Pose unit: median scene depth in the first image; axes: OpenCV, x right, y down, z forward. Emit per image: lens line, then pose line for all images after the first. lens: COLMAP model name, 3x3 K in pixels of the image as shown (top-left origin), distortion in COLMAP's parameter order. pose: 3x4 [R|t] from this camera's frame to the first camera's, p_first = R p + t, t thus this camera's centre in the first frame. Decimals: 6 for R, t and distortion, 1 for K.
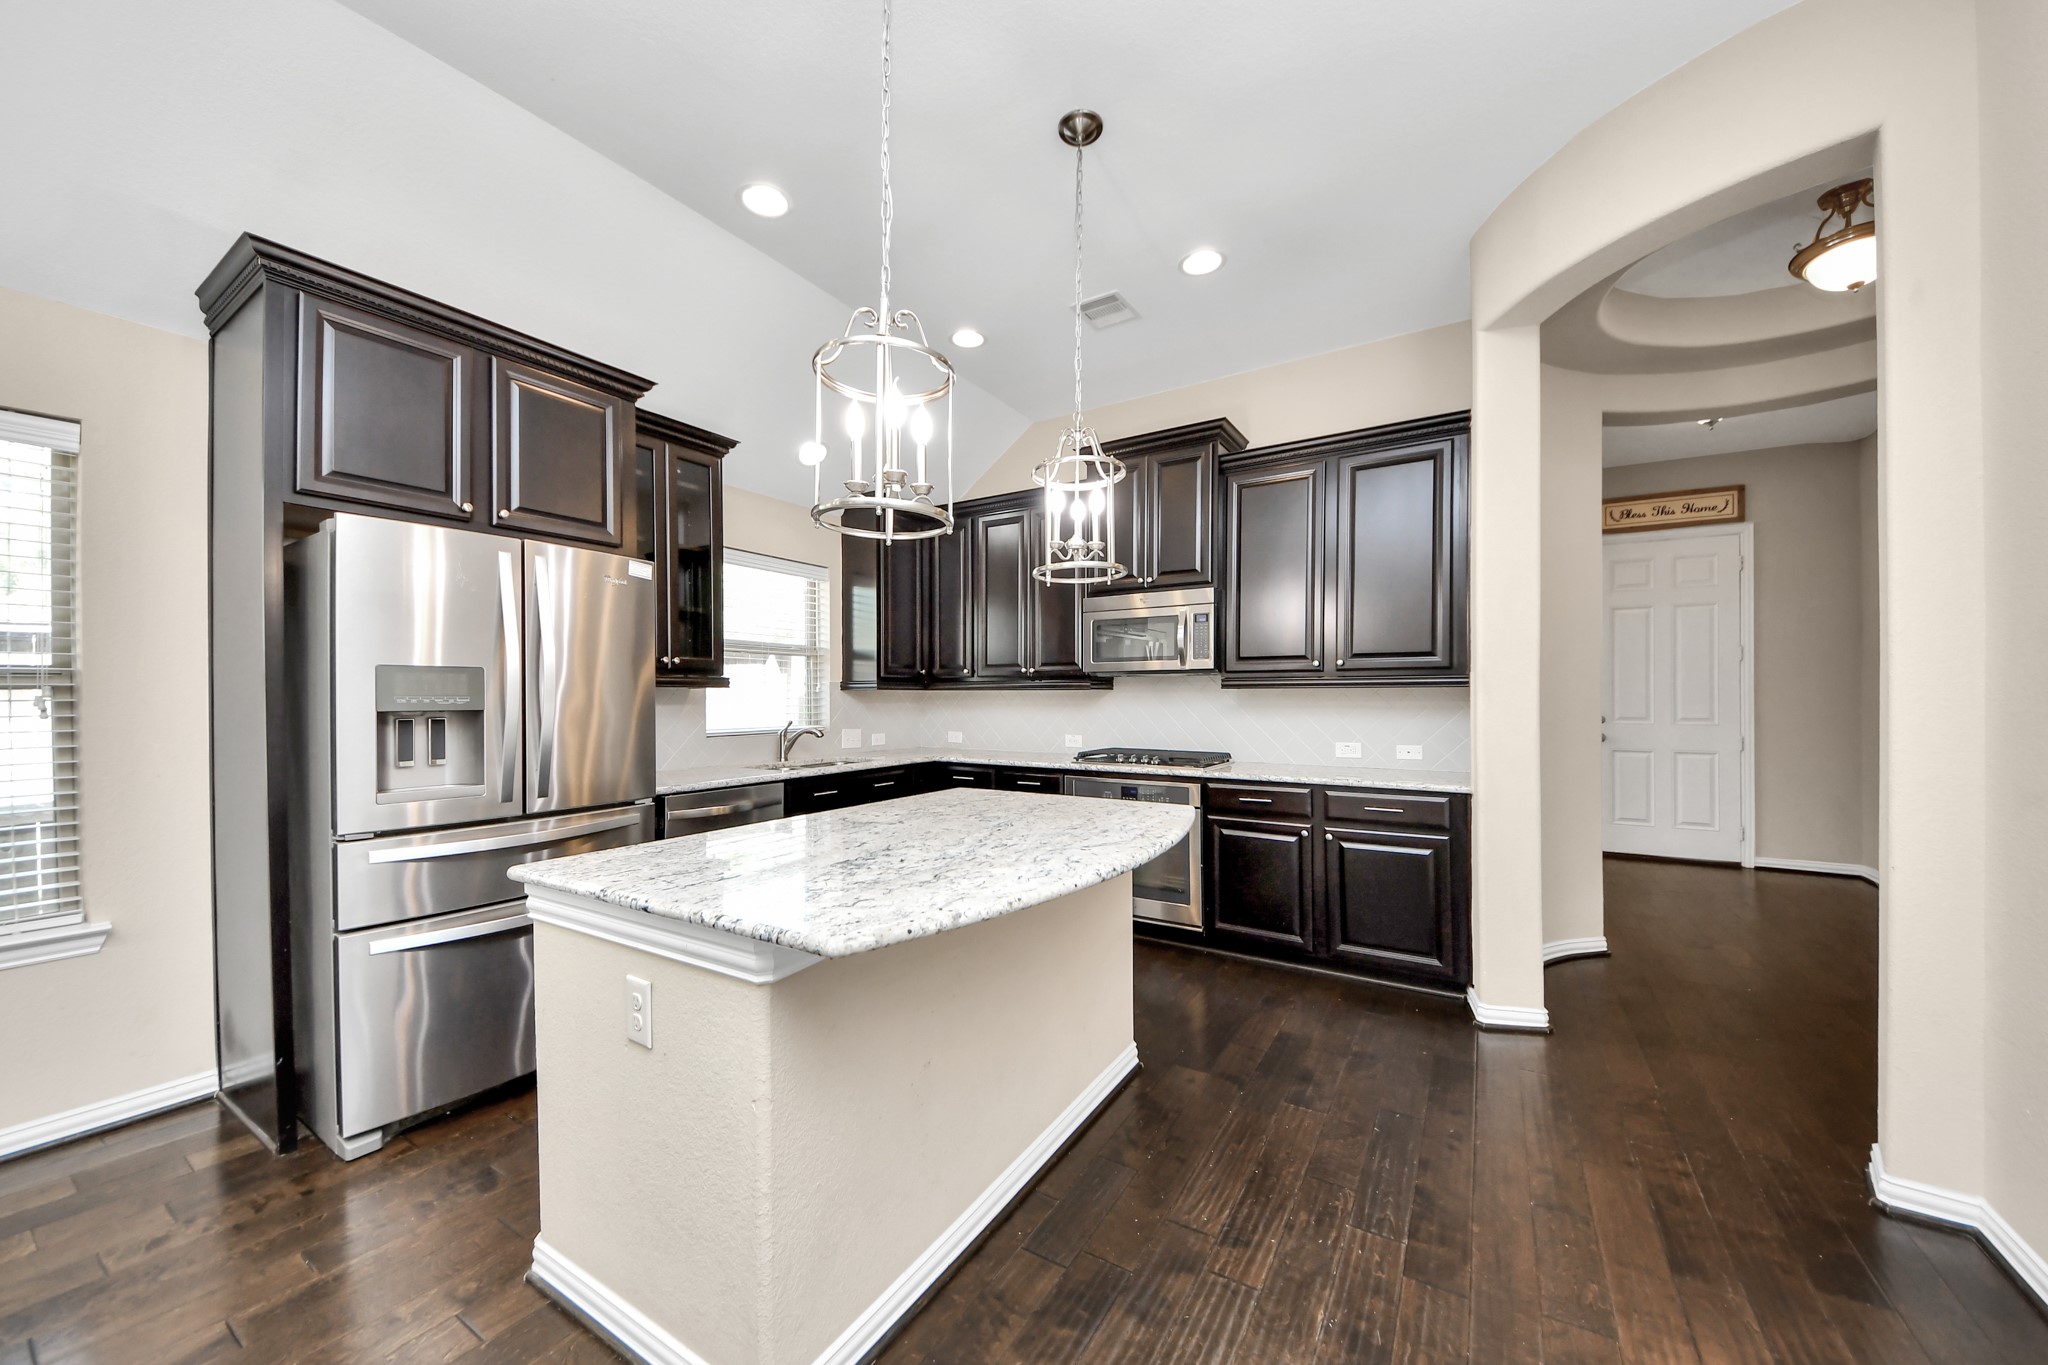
lens RADIAL K [[762.1, 0, 1022.4], [0, 762.1, 710.8], [0, 0, 1]] dist [-0.000985, 0.000000]
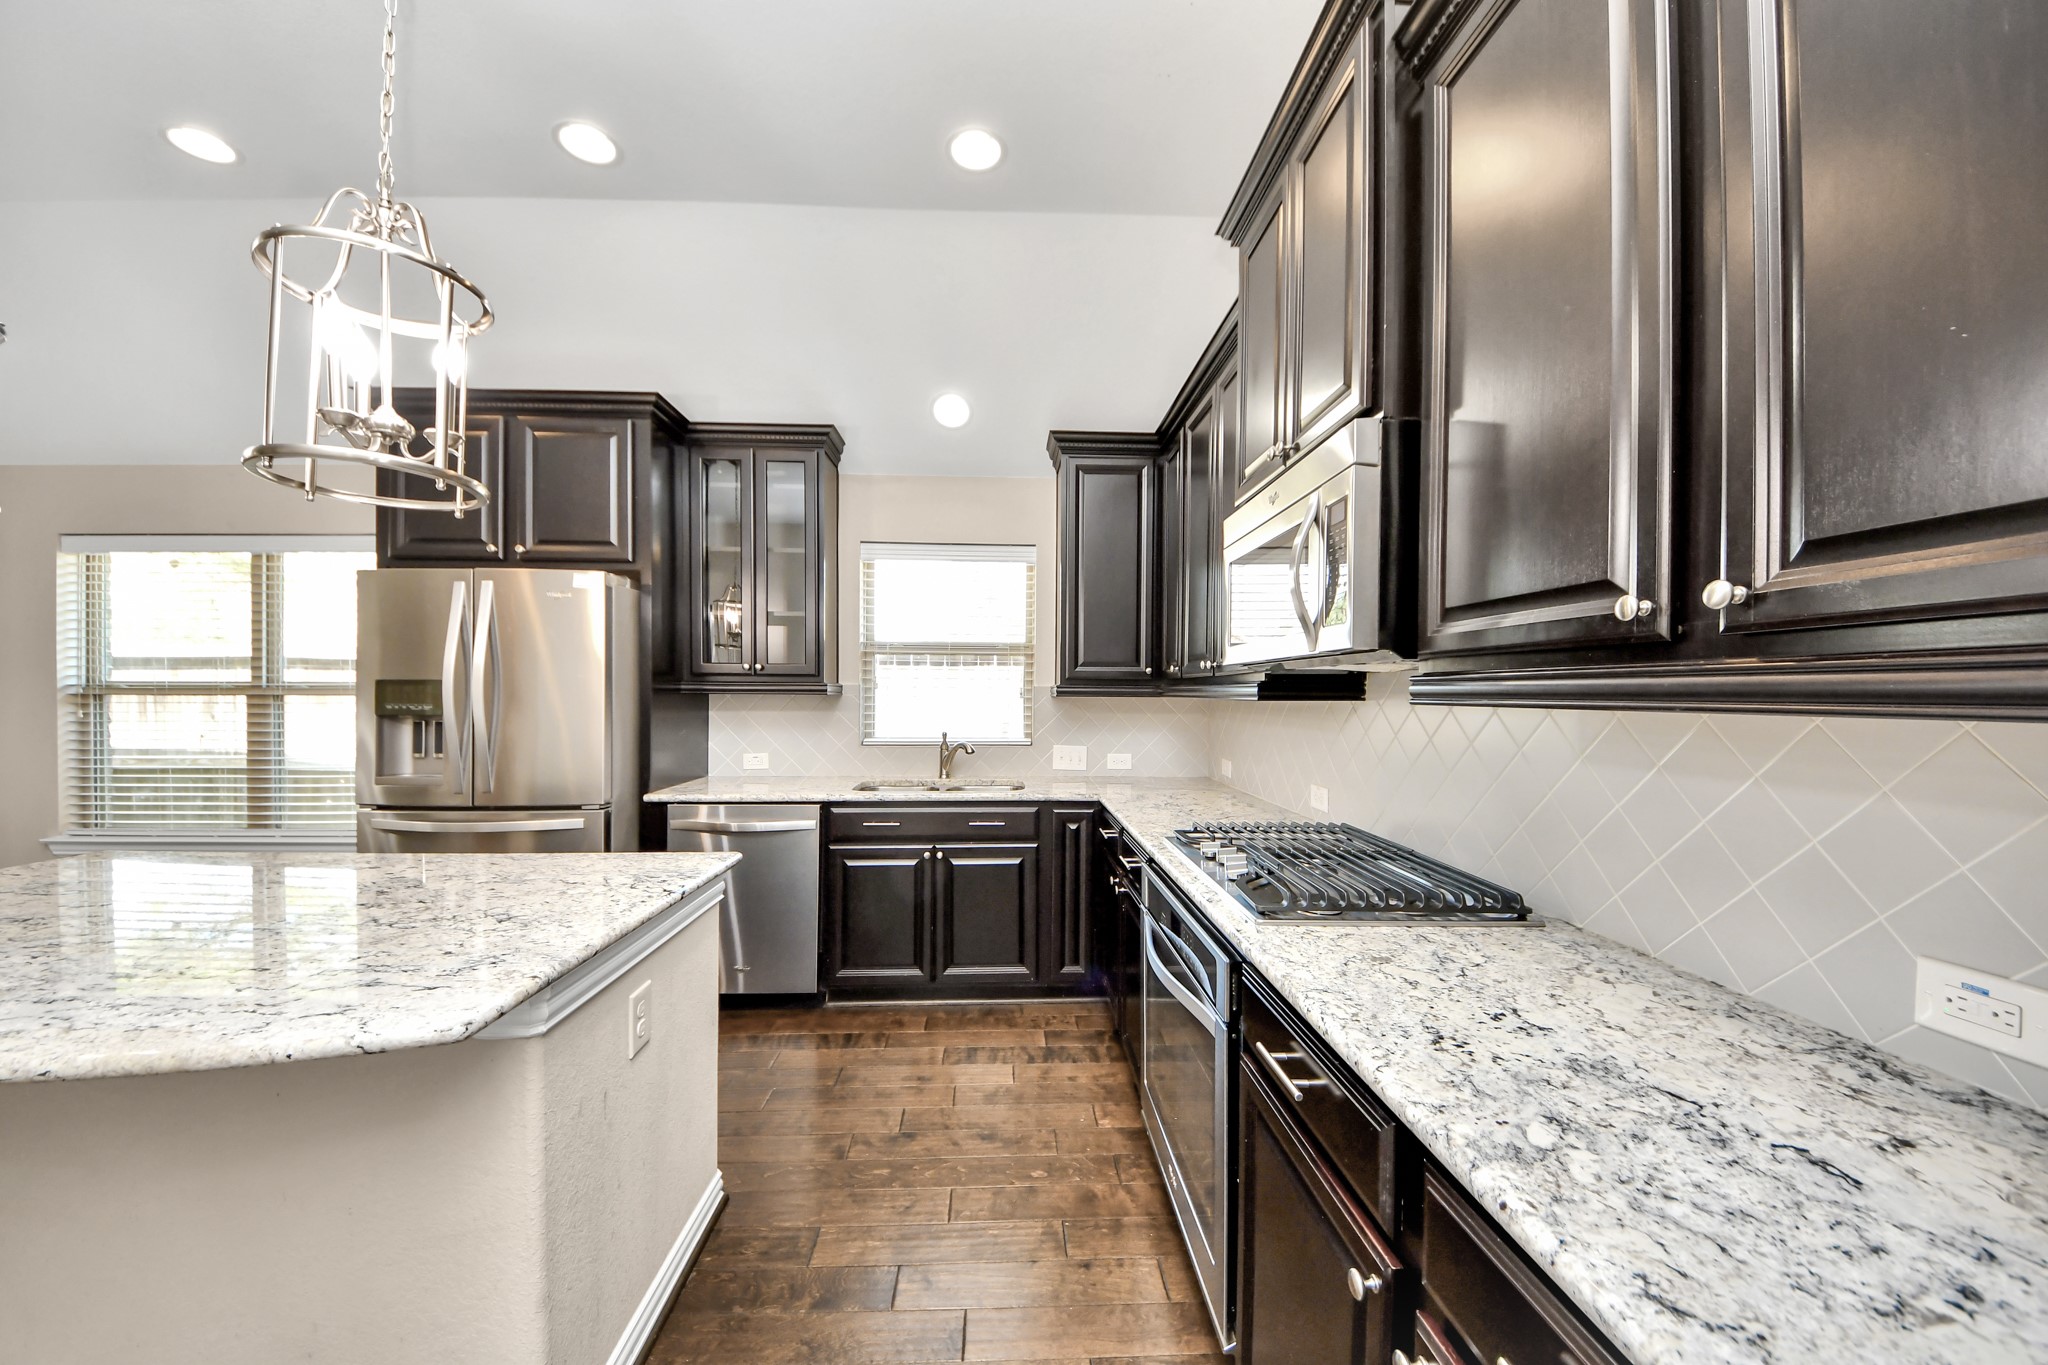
lens RADIAL K [[729.2, 0, 1021.2], [0, 729.2, 691.0], [0, 0, 1]] dist [0.023069, -0.015717]
pose [[0.551809, 0.005462, -0.833952, 0.443901], [-0.022138, 0.999722, -0.008100, -0.028890], [0.833676, 0.022932, 0.551777, 0.658924]]
